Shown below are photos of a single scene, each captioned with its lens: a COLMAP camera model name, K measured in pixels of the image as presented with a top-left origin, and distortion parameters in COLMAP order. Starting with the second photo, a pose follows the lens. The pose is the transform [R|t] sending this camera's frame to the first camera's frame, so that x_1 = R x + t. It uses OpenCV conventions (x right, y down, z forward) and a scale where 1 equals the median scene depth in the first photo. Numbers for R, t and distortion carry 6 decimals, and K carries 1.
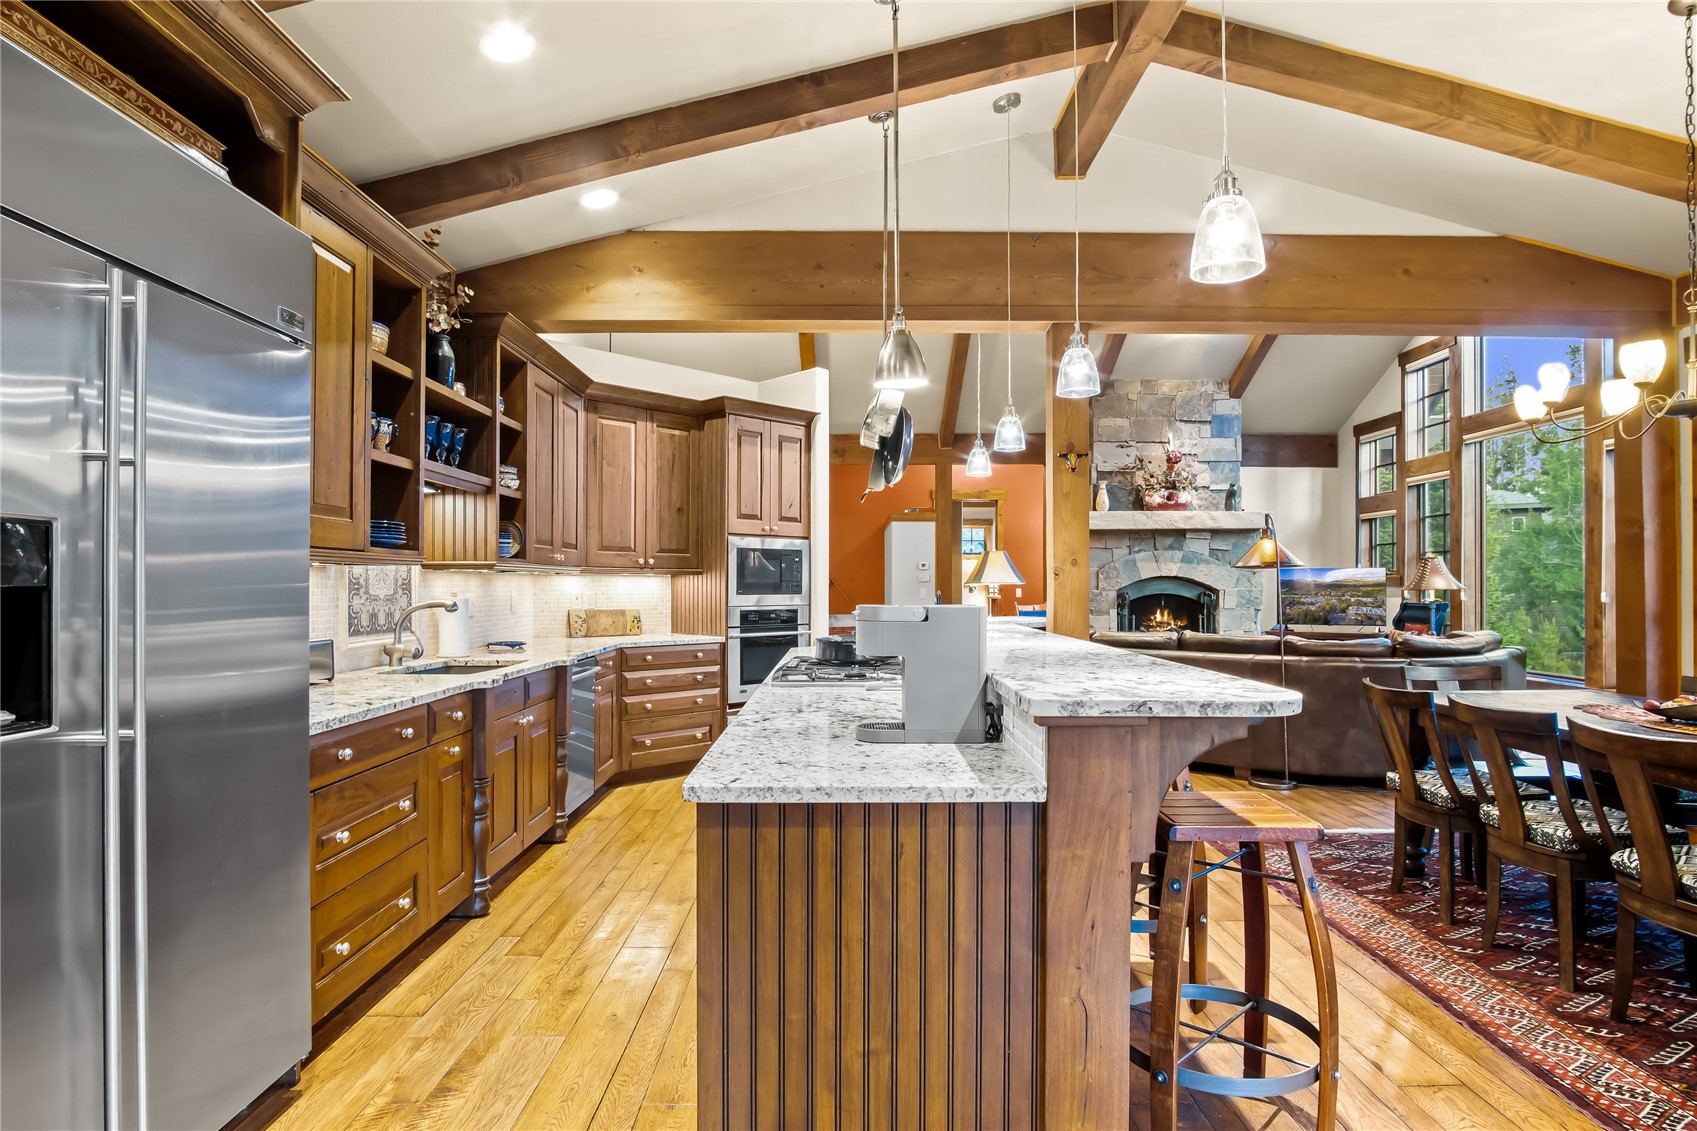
lens RADIAL K [[937.1, 0, 828.1], [0, 937.1, 585.0], [0, 0, 1]] dist [-0.038098, 0.011145]
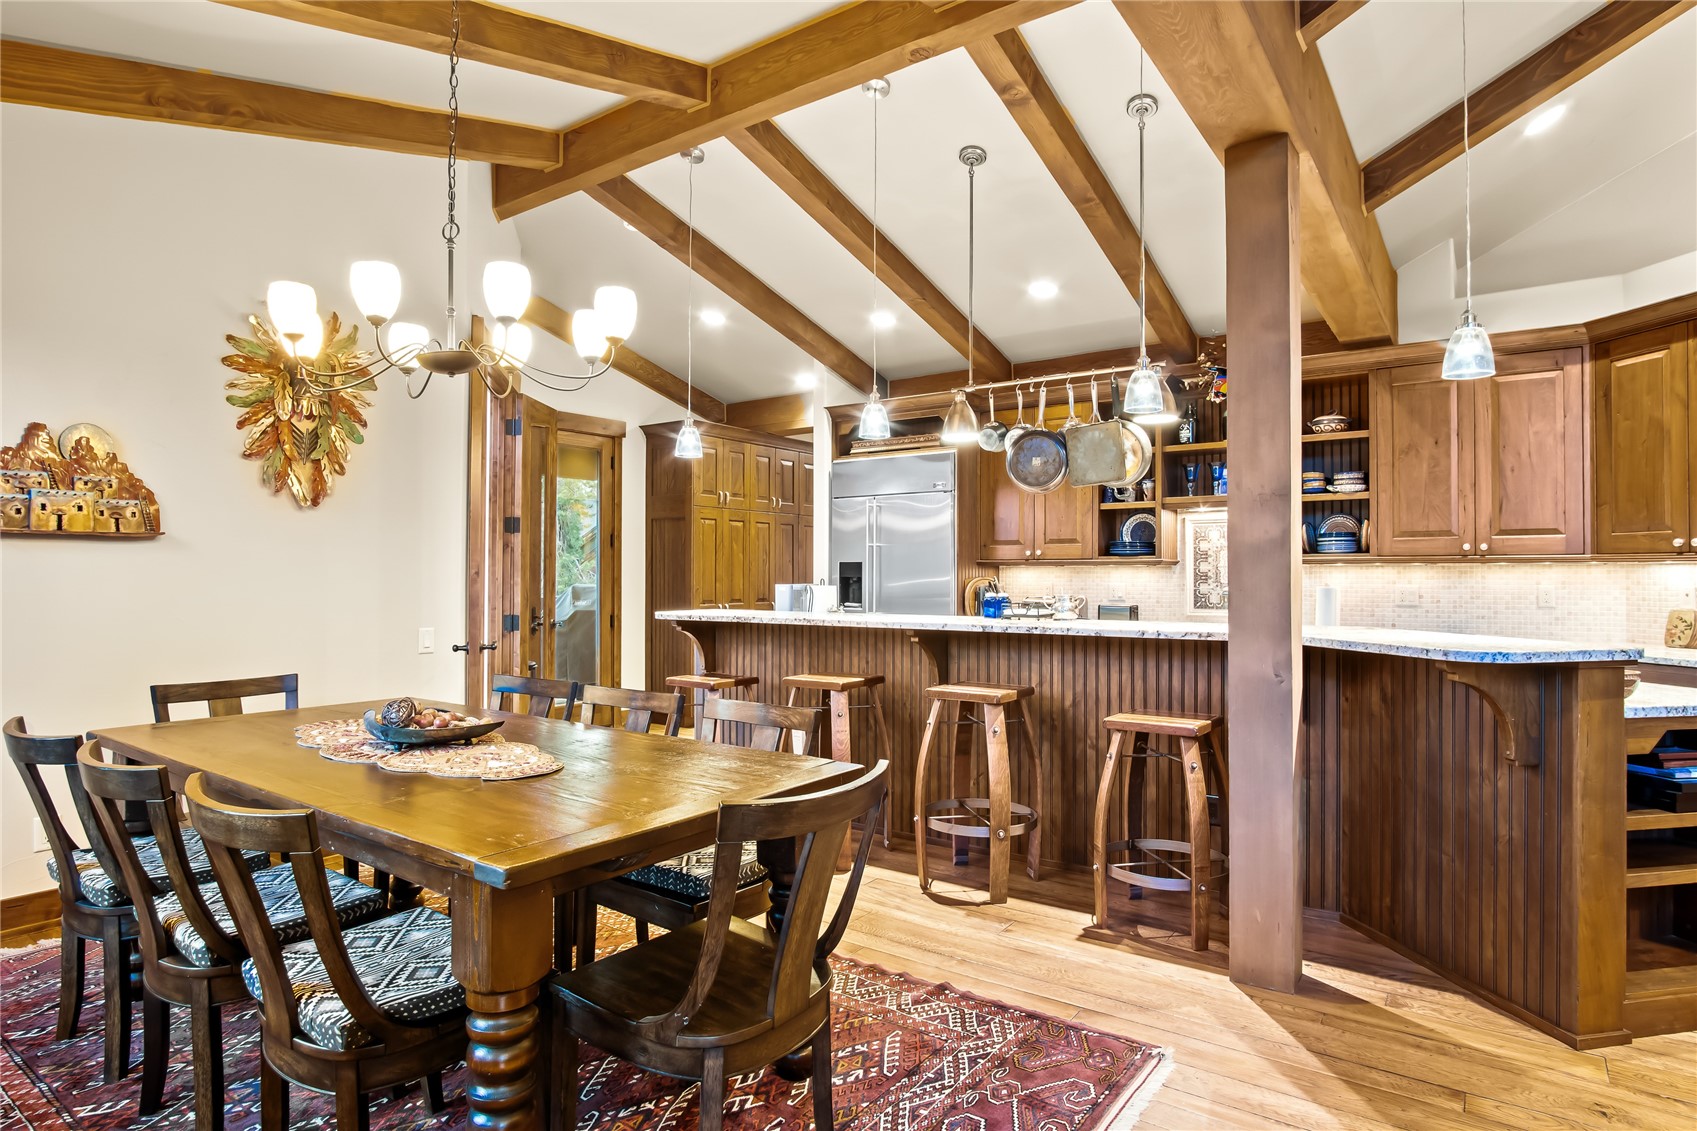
lens RADIAL K [[912.7, 0, 852.4], [0, 912.7, 585.0], [0, 0, 1]] dist [-0.036893, 0.010139]
pose [[-0.574847, 0.005990, -0.818239, 0.727722], [-0.001604, 0.999963, 0.008447, 0.001081], [0.818259, 0.006168, -0.574816, 0.915497]]
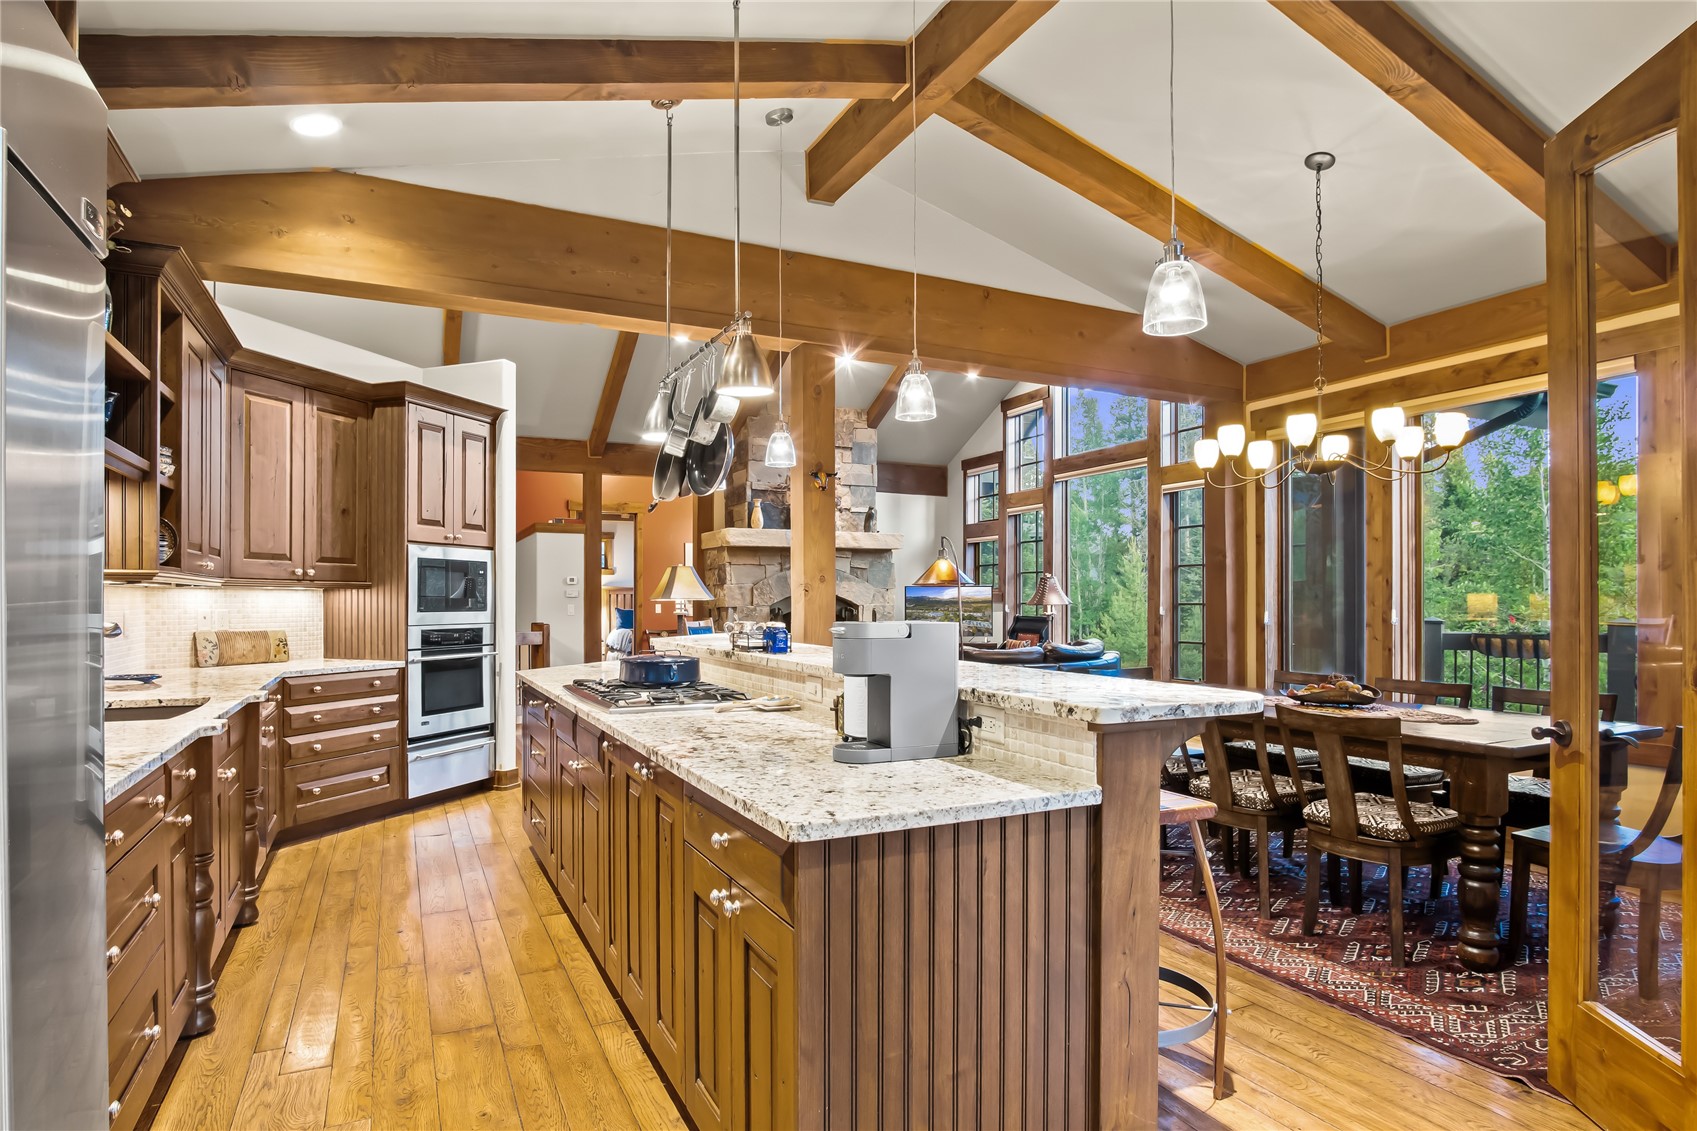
lens RADIAL K [[949.9, 0, 836.5], [0, 949.9, 605.9], [0, 0, 1]] dist [-0.031601, 0.002194]
pose [[0.892912, -0.002340, 0.450225, -0.153927], [-0.000251, 0.999984, 0.005697, -0.000347], [-0.450231, -0.005200, 0.892897, 0.048663]]
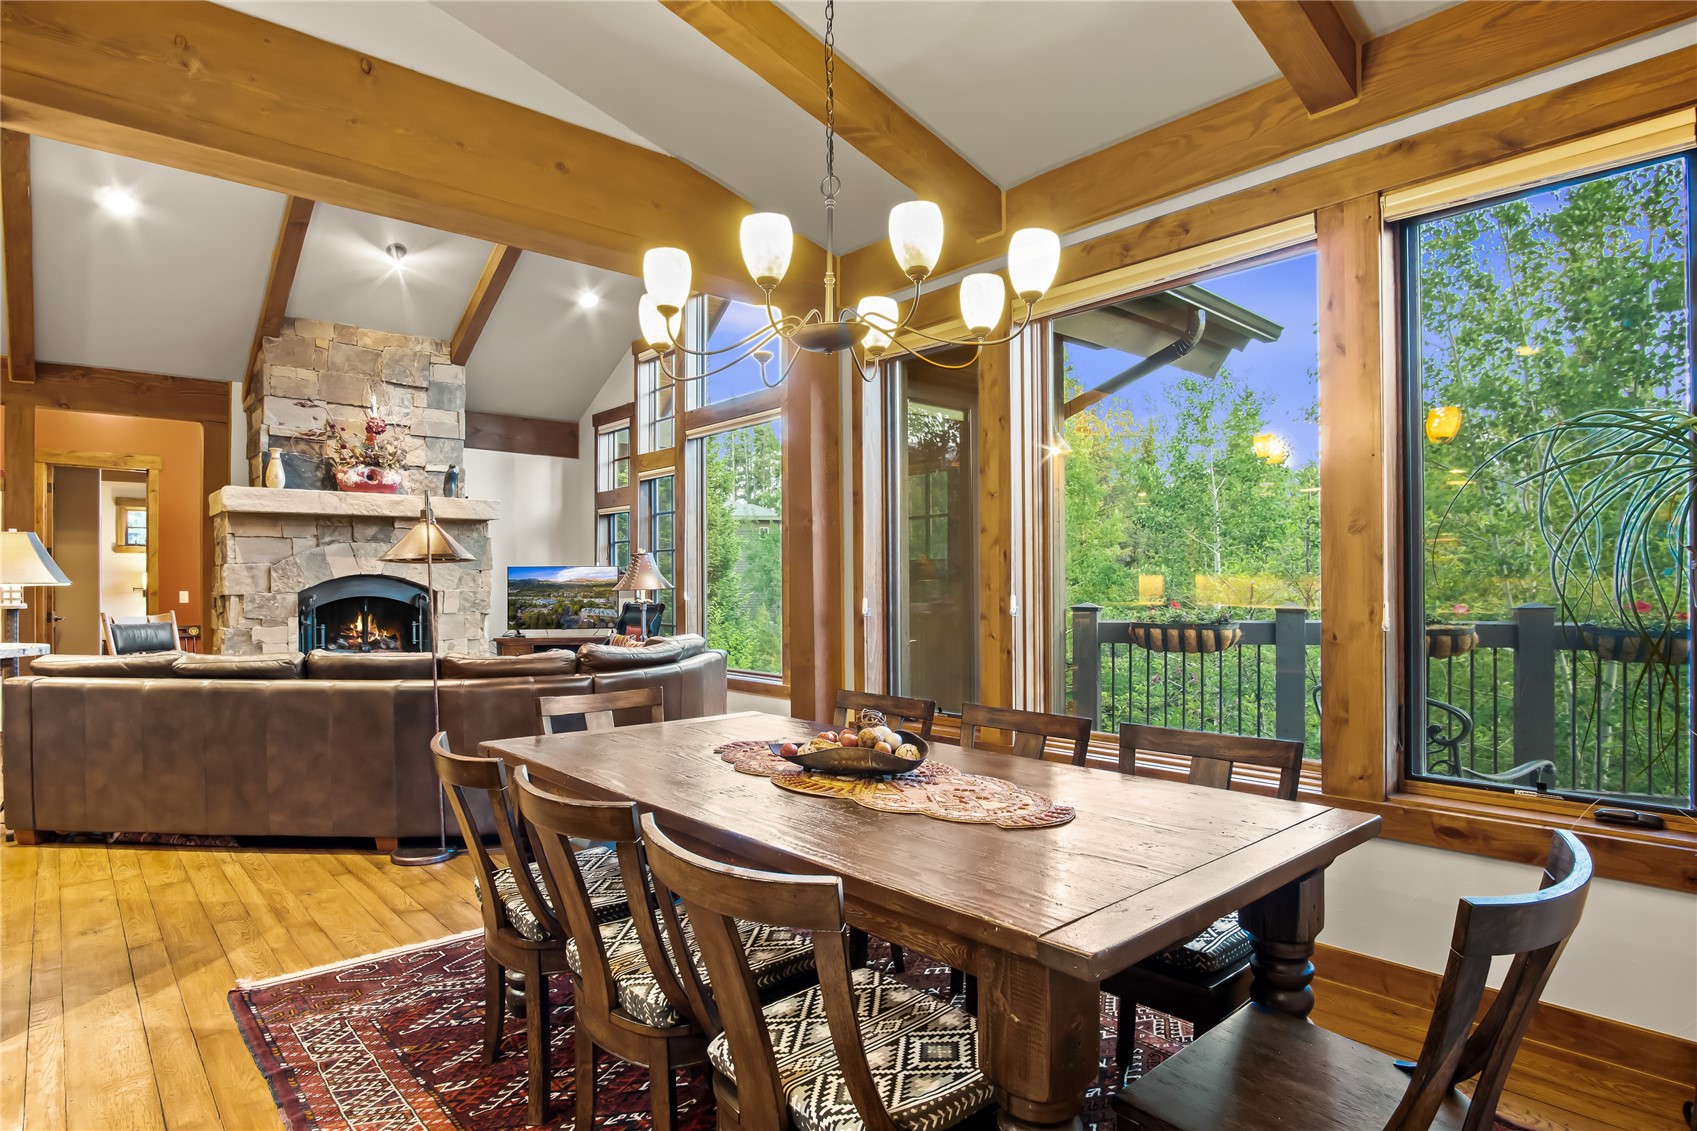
lens RADIAL K [[912.7, 0, 852.4], [0, 912.7, 585.0], [0, 0, 1]] dist [-0.036893, 0.010139]
pose [[0.745160, -0.003015, 0.666879, 0.246504], [0.003660, 0.999993, 0.000431, 0.000998], [-0.666875, 0.002120, 0.745166, 0.231722]]
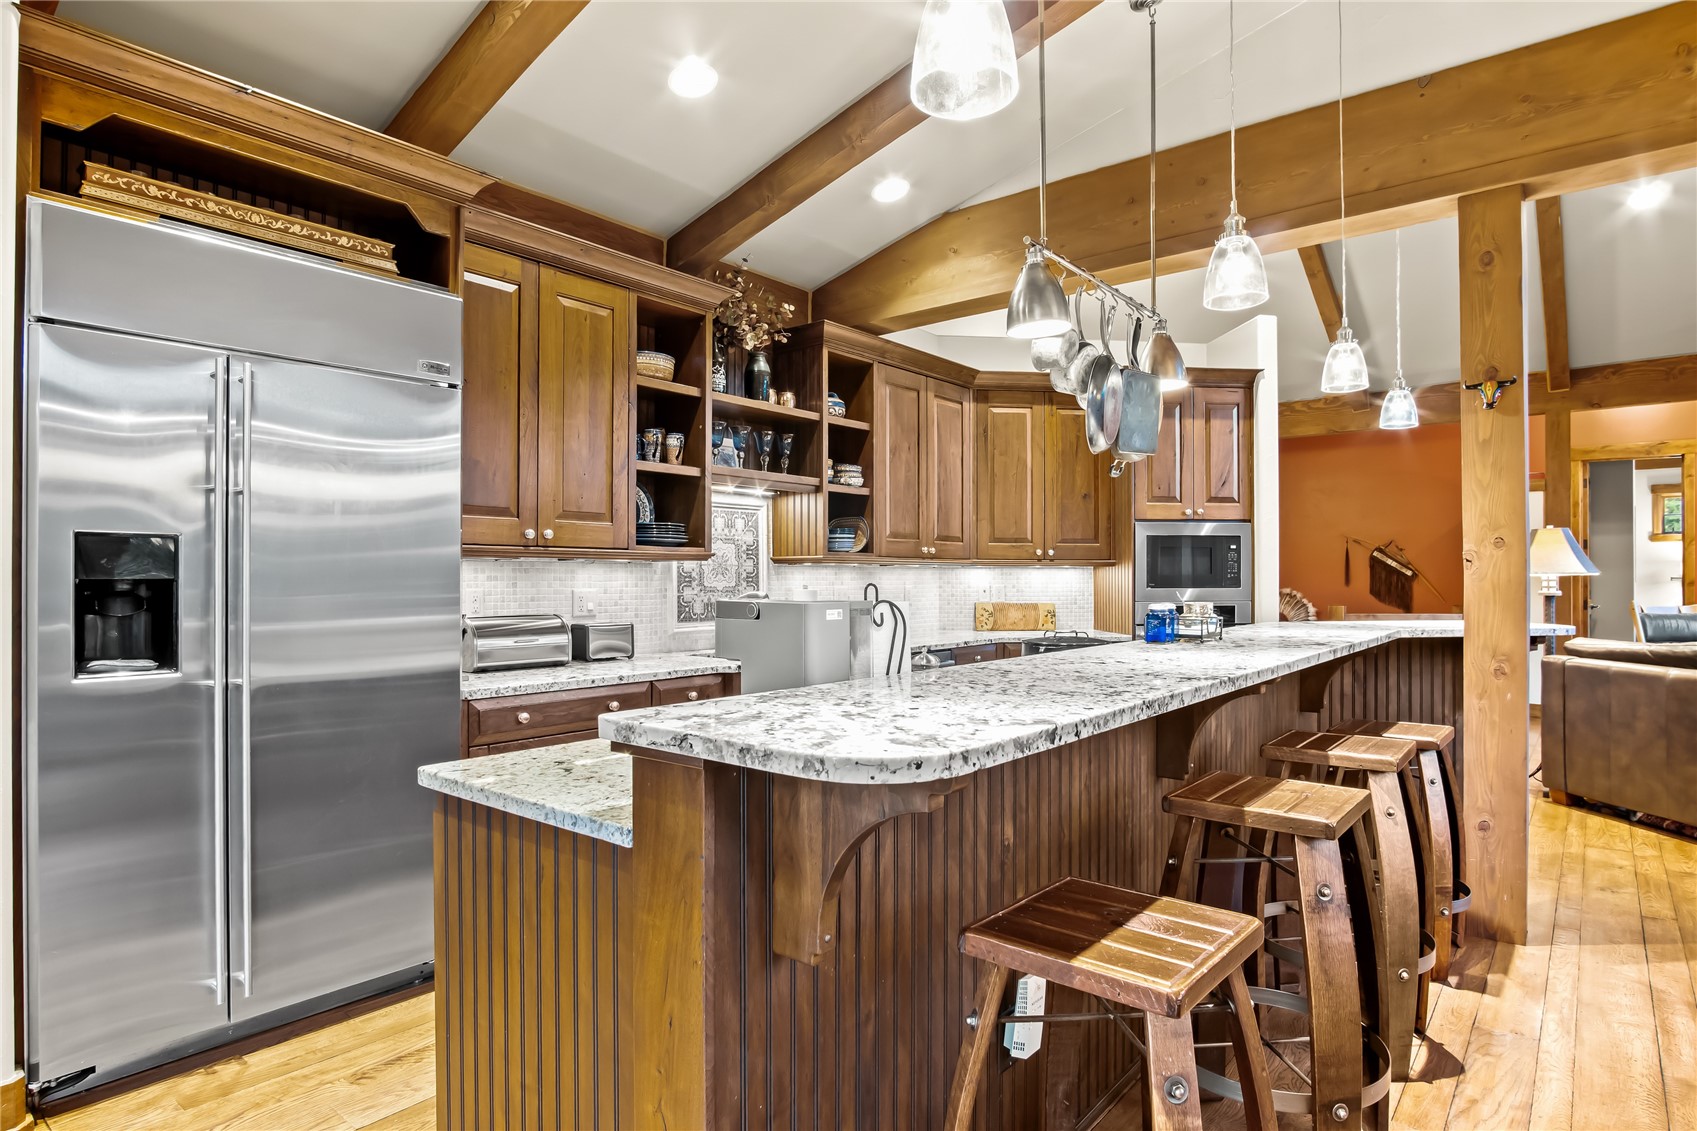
lens RADIAL K [[932.2, 0, 840.4], [0, 932.2, 577.3], [0, 0, 1]] dist [-0.038631, 0.010069]
pose [[0.769889, -0.003340, -0.638169, 0.254771], [0.002603, 0.999994, -0.002093, 0.001213], [0.638172, -0.000050, 0.769894, 0.147872]]
